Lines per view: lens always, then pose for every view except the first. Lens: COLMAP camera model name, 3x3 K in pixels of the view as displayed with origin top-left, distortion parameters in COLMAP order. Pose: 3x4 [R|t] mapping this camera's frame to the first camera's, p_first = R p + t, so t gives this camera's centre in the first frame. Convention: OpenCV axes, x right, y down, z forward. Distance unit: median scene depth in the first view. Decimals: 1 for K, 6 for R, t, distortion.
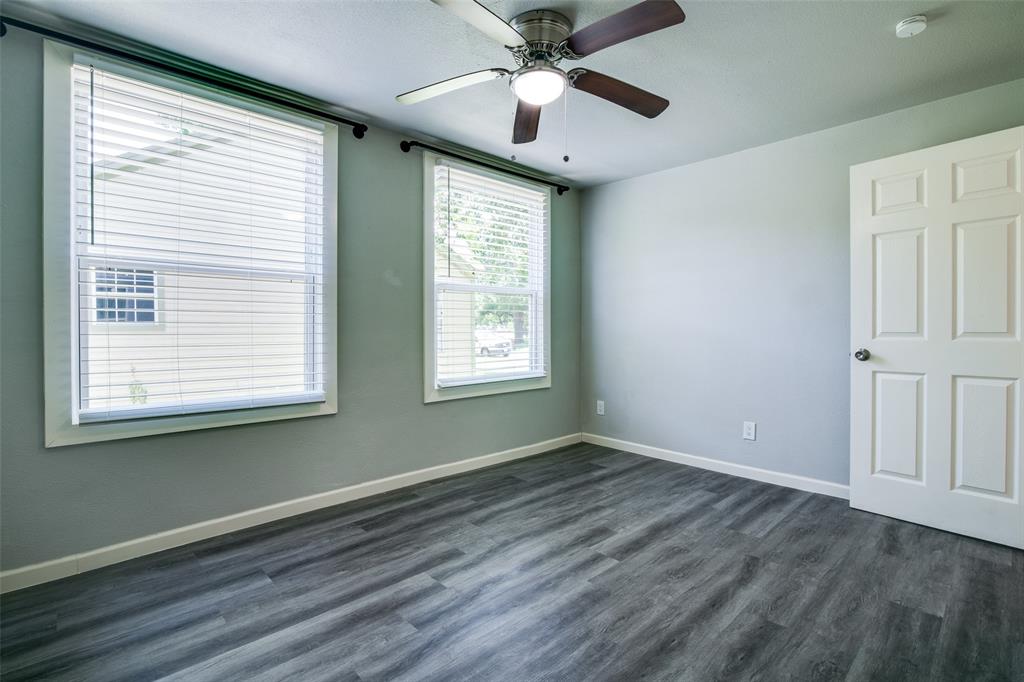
lens RADIAL K [[478.3, 0, 507.3], [0, 478.3, 344.9], [0, 0, 1]] dist [-0.025097, 0.000024]
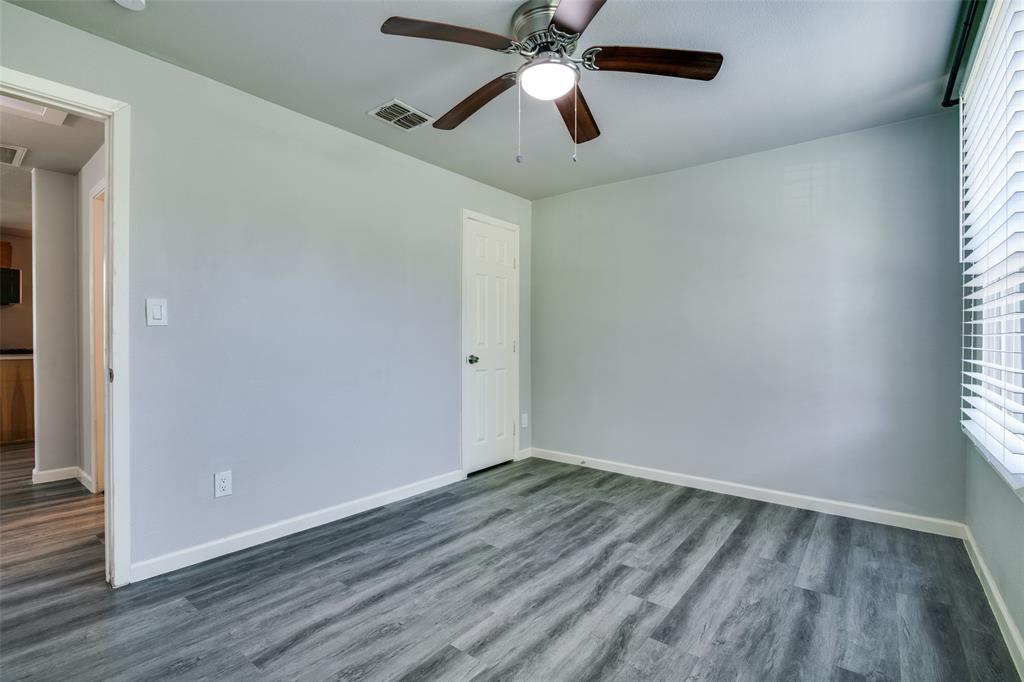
lens RADIAL K [[478.3, 0, 507.3], [0, 478.3, 344.9], [0, 0, 1]] dist [-0.025097, 0.000024]
pose [[-0.989313, 0.000272, -0.145805, 0.284217], [-0.005608, 0.999187, 0.039919, -0.066536], [0.145697, 0.040310, -0.988508, 1.937580]]
